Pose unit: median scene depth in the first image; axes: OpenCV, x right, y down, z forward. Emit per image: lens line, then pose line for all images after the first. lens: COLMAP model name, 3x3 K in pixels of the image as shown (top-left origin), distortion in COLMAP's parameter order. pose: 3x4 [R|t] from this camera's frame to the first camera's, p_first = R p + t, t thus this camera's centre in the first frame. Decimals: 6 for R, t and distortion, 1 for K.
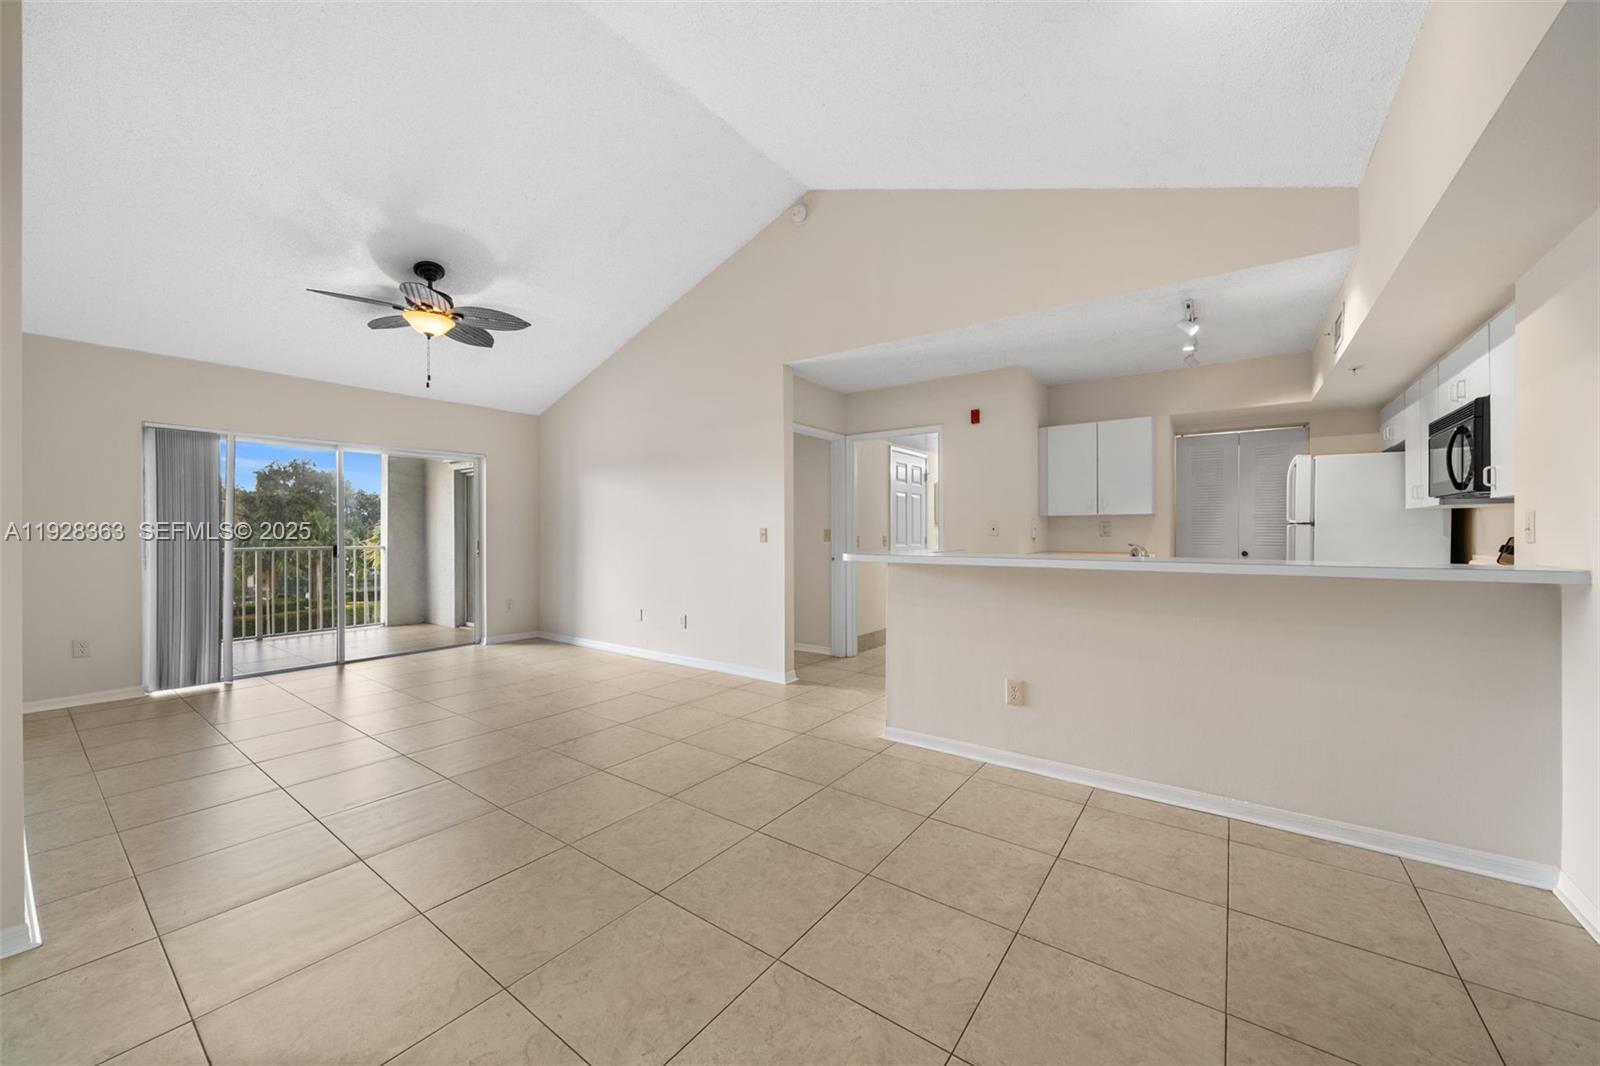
lens RADIAL K [[599.6, 0, 788.0], [0, 599.6, 534.3], [0, 0, 1]] dist [0.002450, -0.000563]
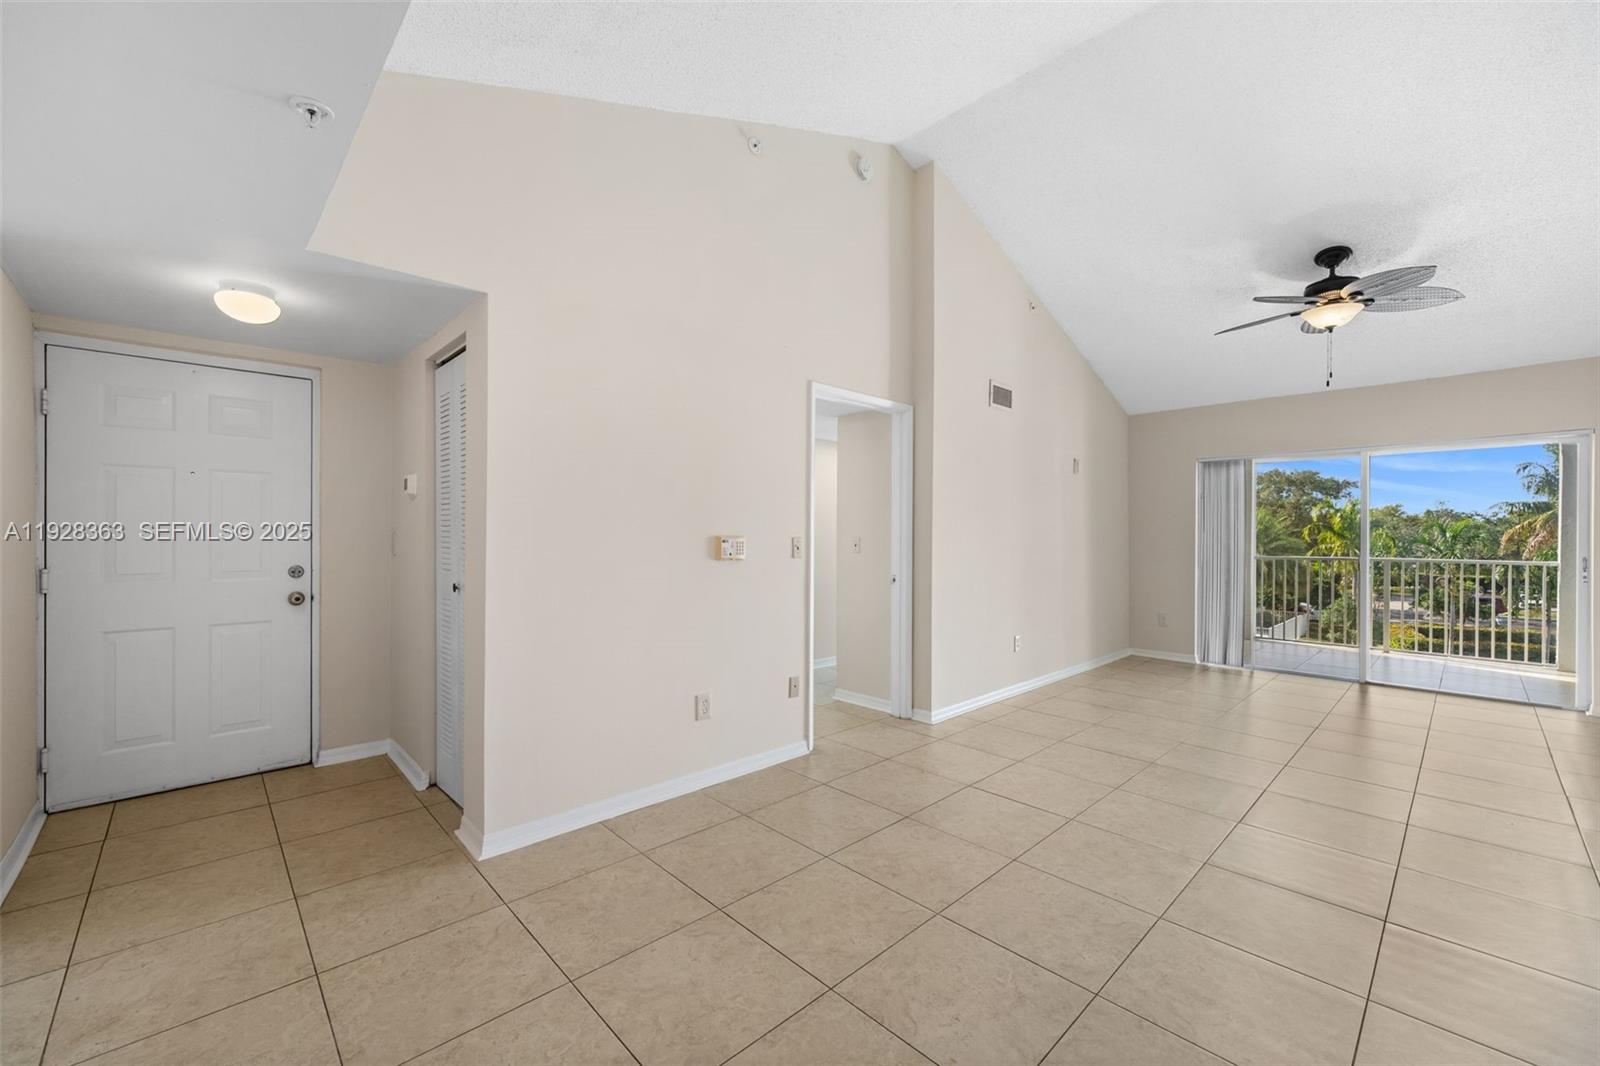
lens RADIAL K [[637.6, 0, 799.0], [0, 637.6, 536.5], [0, 0, 1]] dist [0.002091, -0.000176]
pose [[-0.167995, 0.002248, -0.985785, 0.480361], [-0.010708, 0.999934, 0.004105, -0.010081], [0.985730, 0.011245, -0.167960, 0.359554]]
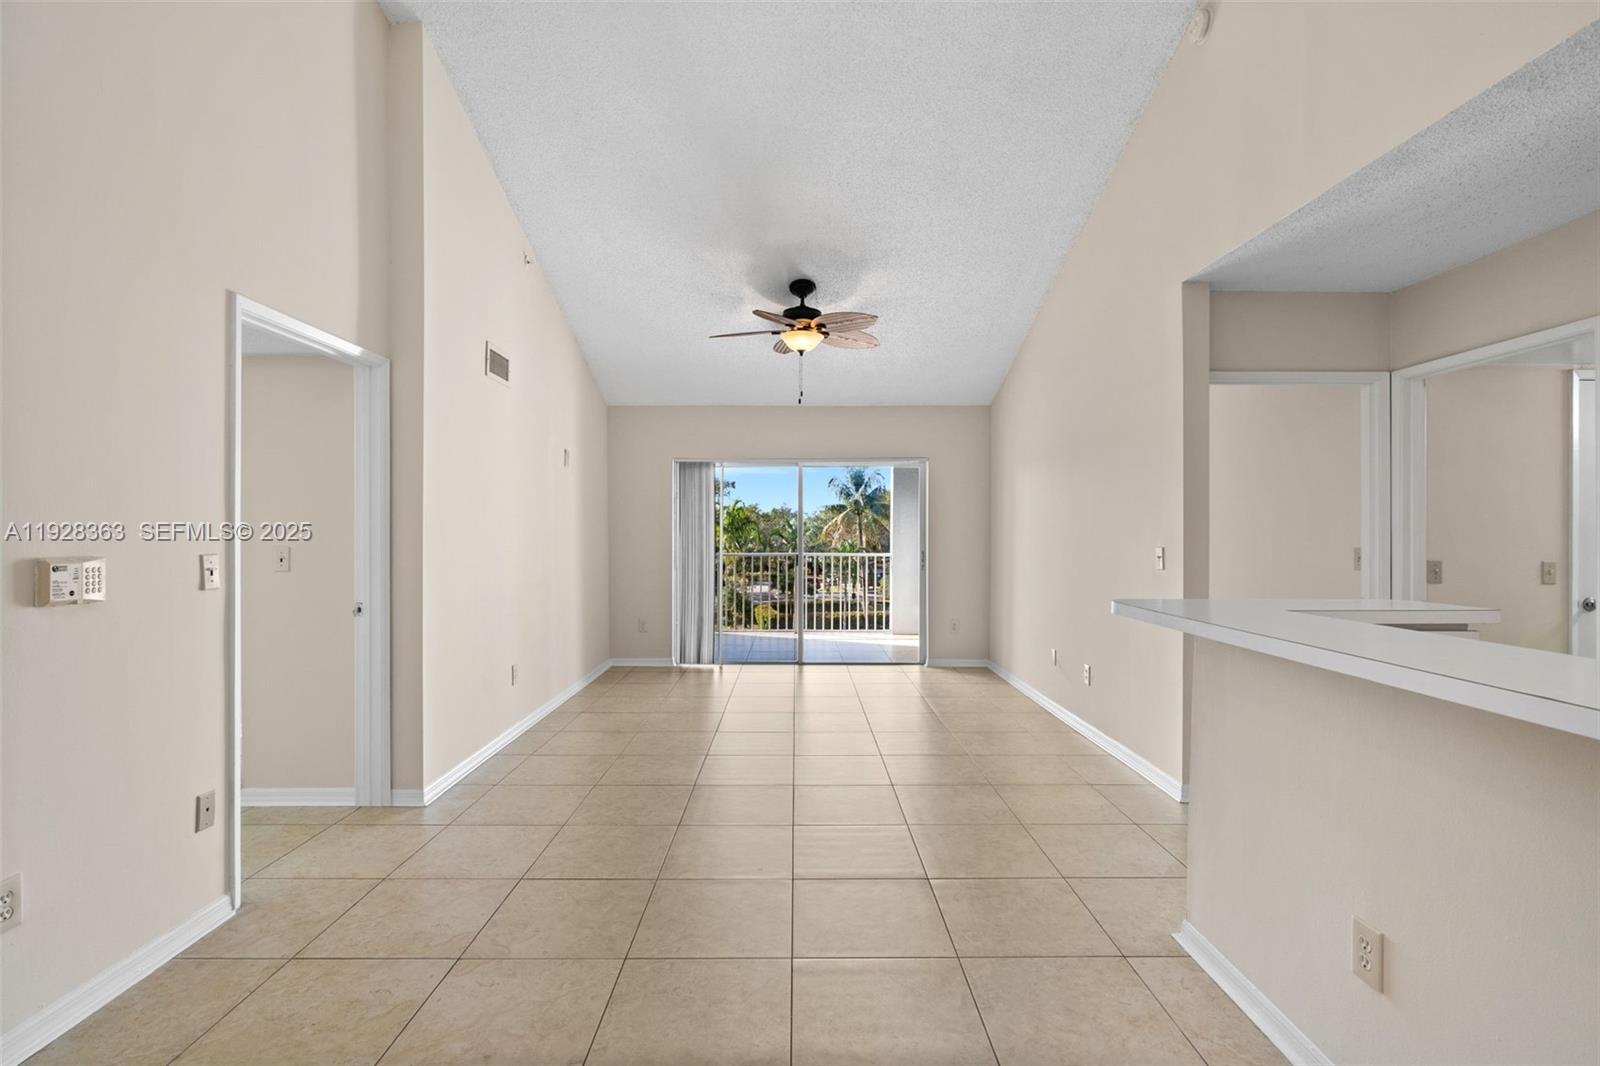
lens RADIAL K [[735.4, 0, 793.9], [0, 735.4, 535.2], [0, 0, 1]] dist [0.001187, -0.000082]
pose [[0.599171, 0.006300, -0.800597, 0.378905], [-0.006646, 0.999974, 0.002895, -0.024713], [0.800594, 0.003586, 0.599197, 0.240220]]
